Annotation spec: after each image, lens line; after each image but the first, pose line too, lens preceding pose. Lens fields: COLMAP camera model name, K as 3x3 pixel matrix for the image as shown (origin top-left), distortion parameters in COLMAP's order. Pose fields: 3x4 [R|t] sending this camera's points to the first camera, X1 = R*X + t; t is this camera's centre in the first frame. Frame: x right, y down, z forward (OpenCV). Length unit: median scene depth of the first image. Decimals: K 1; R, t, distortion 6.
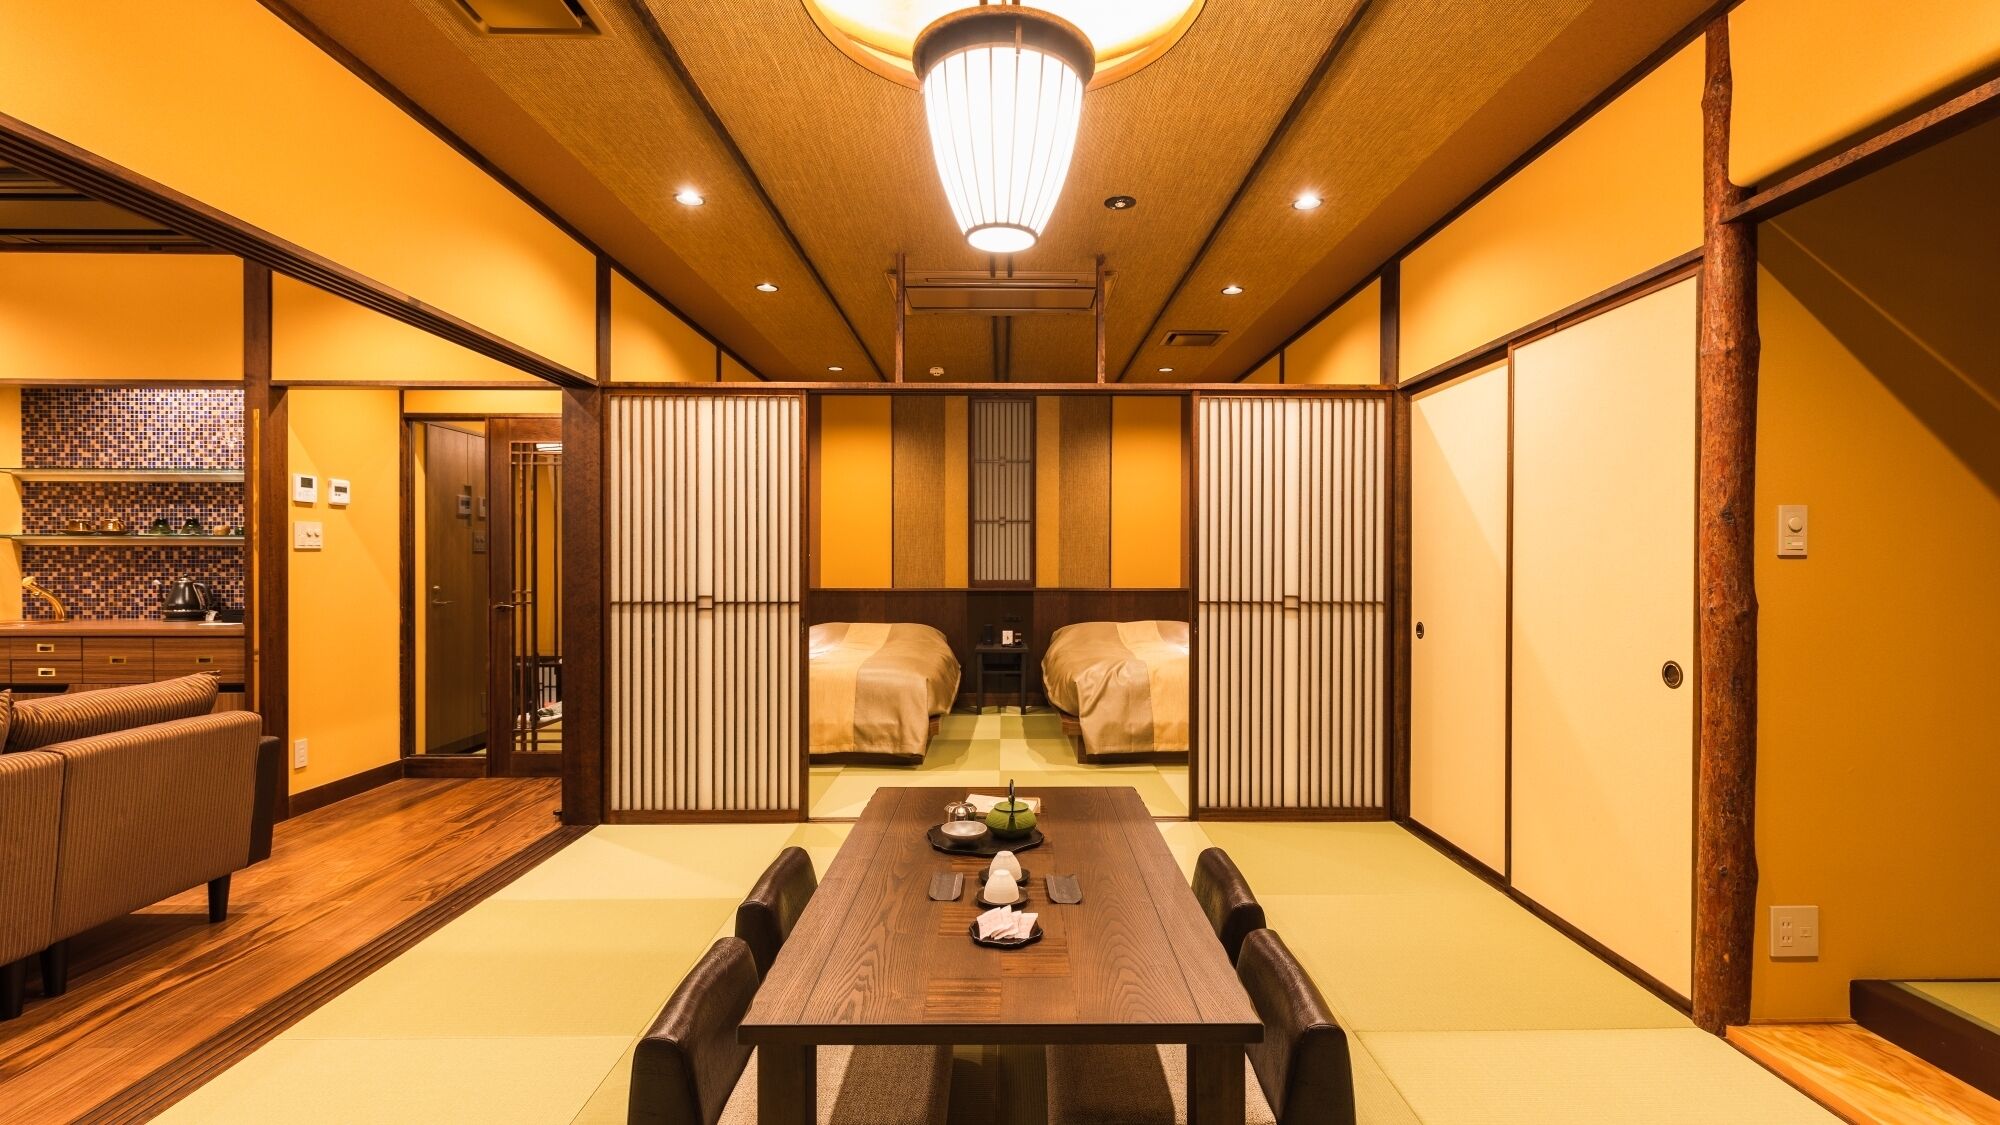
lens RADIAL K [[888.9, 0, 1000.0], [0, 888.9, 562.5], [0, 0, 1]] dist [-0.002804, -0.000083]
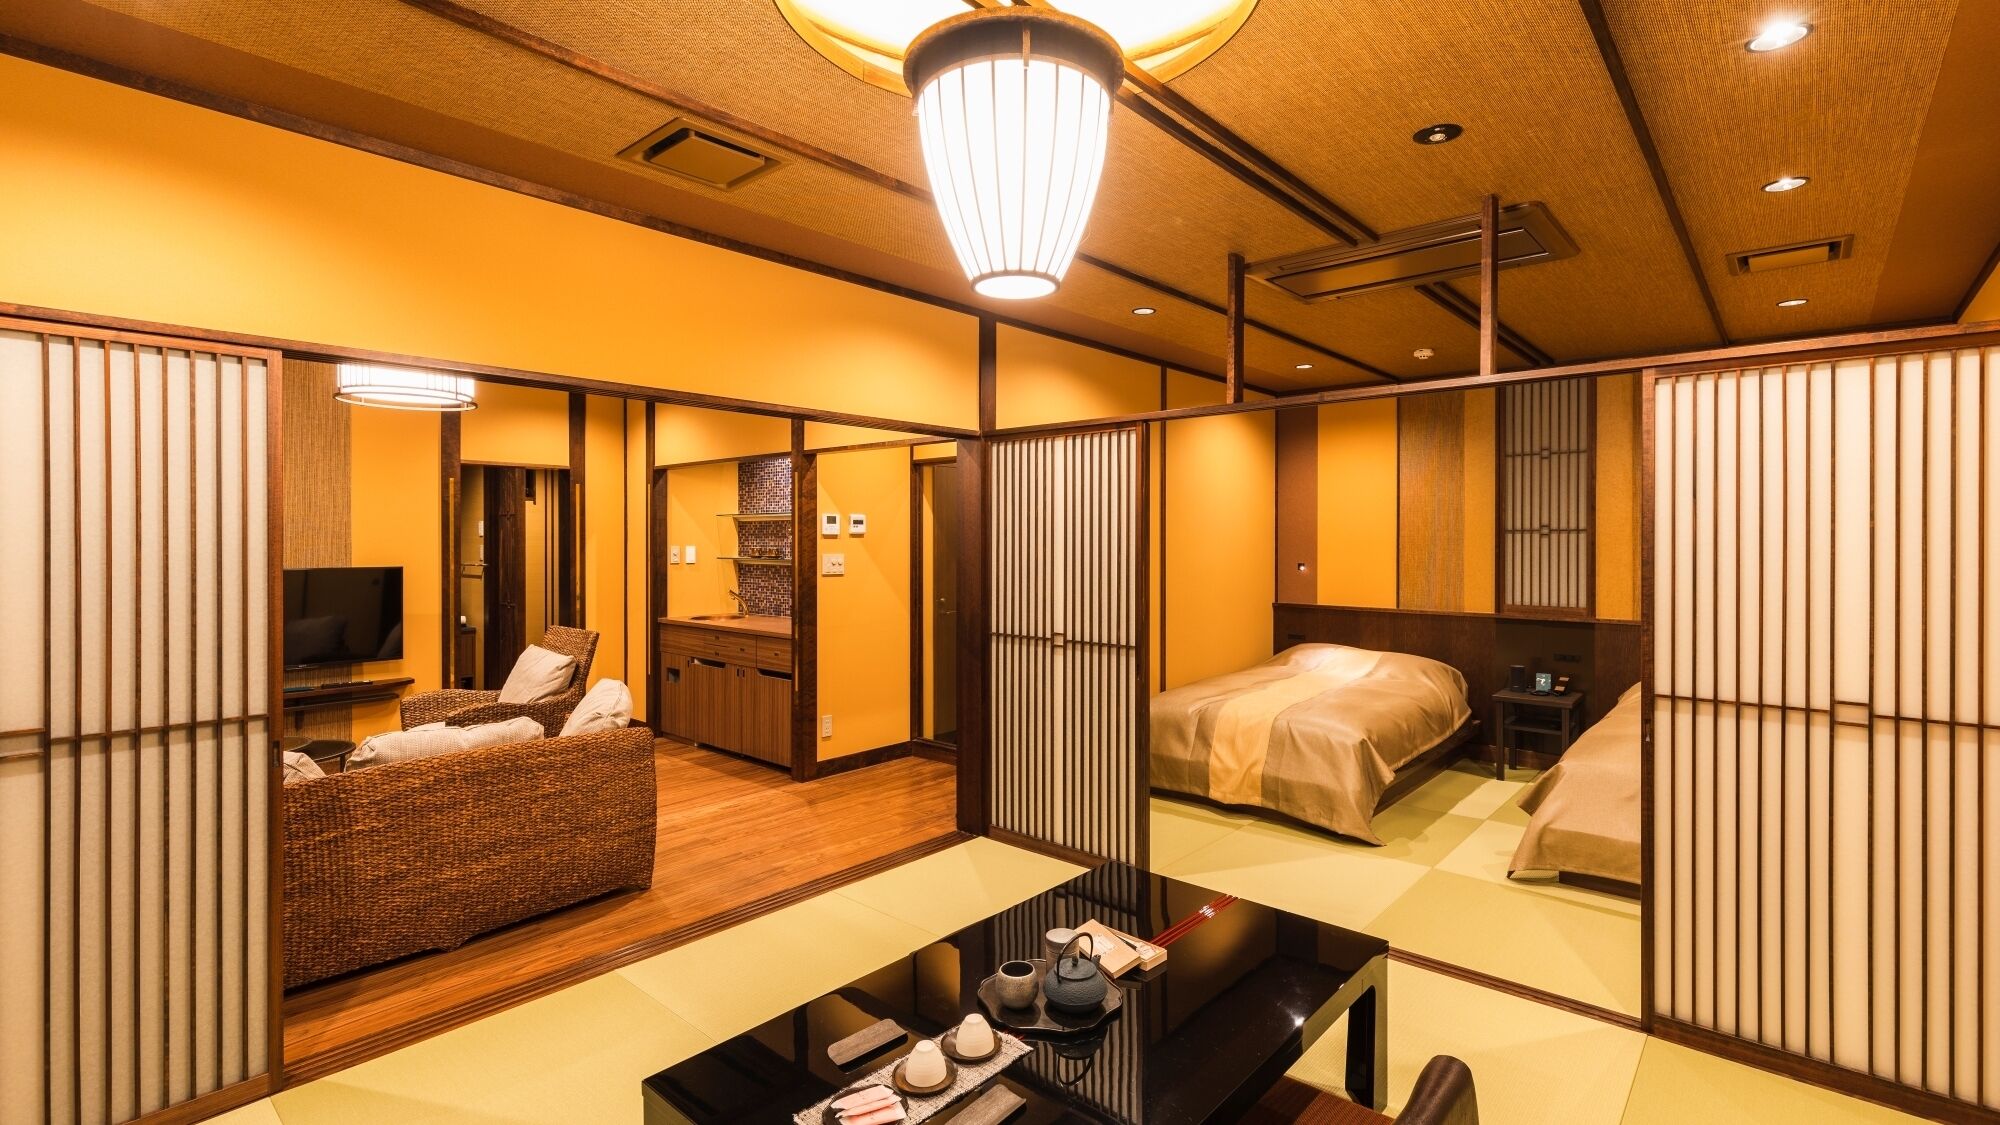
lens RADIAL K [[889.4, 0, 1000.5], [0, 889.4, 539.3], [0, 0, 1]] dist [-0.000272, -0.000130]
pose [[0.746216, -0.003588, -0.665694, 0.285247], [0.002686, 0.999994, -0.002380, -0.064976], [0.665698, -0.000012, 0.746221, 0.190720]]
